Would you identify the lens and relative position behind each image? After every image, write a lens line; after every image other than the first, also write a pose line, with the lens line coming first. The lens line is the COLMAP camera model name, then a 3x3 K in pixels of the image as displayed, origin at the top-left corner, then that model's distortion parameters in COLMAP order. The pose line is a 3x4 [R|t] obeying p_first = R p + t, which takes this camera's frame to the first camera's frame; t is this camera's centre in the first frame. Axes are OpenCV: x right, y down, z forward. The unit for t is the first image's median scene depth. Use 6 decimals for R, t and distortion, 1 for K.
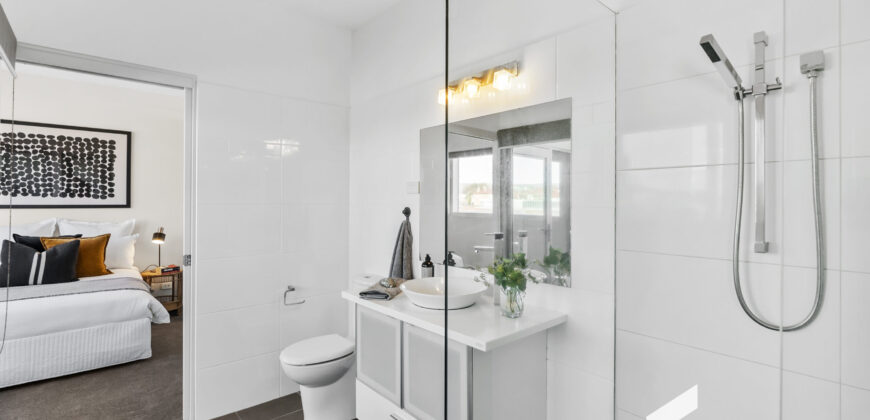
lens RADIAL K [[392.8, 0, 435.0], [0, 392.8, 210.0], [0, 0, 1]] dist [0.001704, -0.000095]
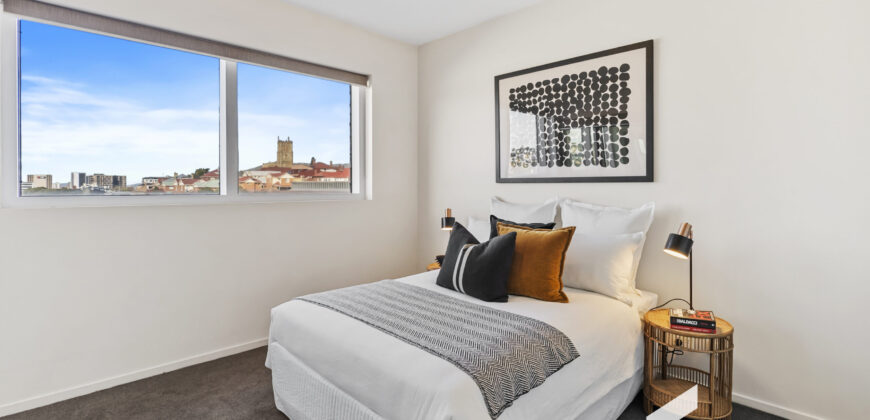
lens RADIAL K [[427.5, 0, 435.9], [0, 427.5, 185.8], [0, 0, 1]] dist [-0.000582, -0.000056]
pose [[0.040695, 0.000754, -0.999171, -0.214545], [-0.010275, 0.999947, 0.000336, 0.003149], [0.999119, 0.010253, 0.040701, 0.723213]]
